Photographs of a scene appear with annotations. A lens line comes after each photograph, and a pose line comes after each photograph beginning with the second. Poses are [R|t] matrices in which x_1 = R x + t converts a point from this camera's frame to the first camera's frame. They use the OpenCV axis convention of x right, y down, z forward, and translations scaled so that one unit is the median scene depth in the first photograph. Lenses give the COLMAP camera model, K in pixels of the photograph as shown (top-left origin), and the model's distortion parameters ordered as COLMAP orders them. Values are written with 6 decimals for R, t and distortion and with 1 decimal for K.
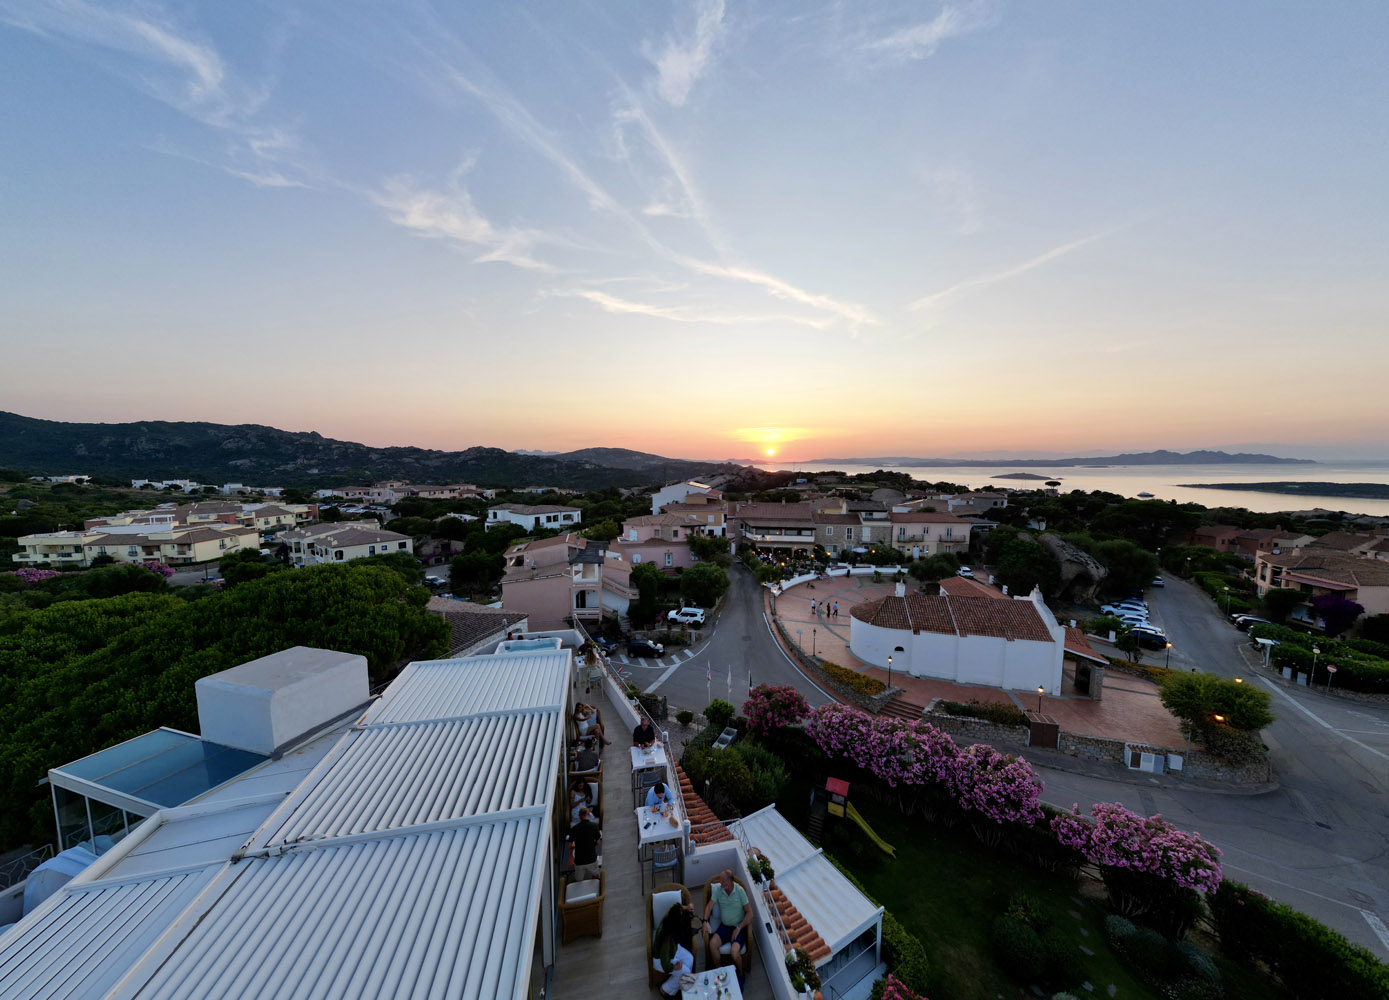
lens RADIAL K [[460.6, 0, 691.0], [0, 460.6, 502.9], [0, 0, 1]] dist [-0.000956, -0.000041]
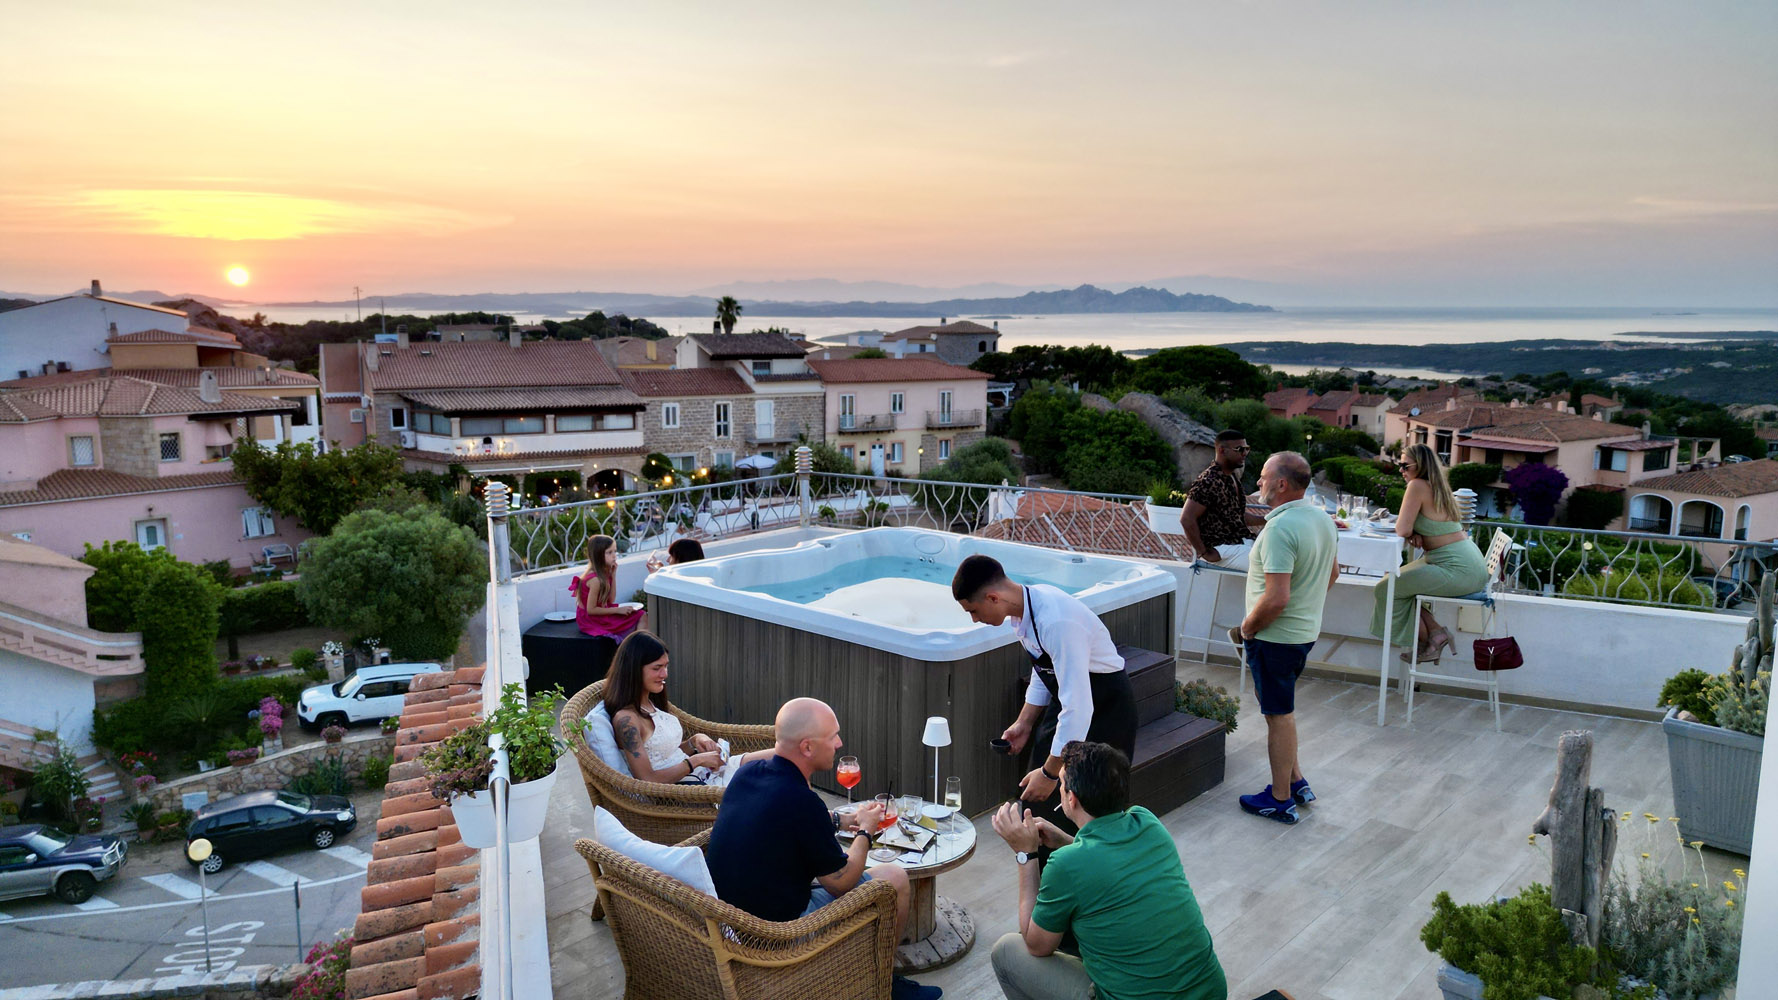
lens RADIAL K [[1250.5, 0, 899.4], [0, 1250.5, 501.3], [0, 0, 1]] dist [0.085150, -0.095719]
pose [[0.796802, -0.091433, 0.597282, -0.139159], [0.053155, 0.995259, 0.081444, 0.059937], [-0.601897, -0.033146, 0.797885, 0.147477]]
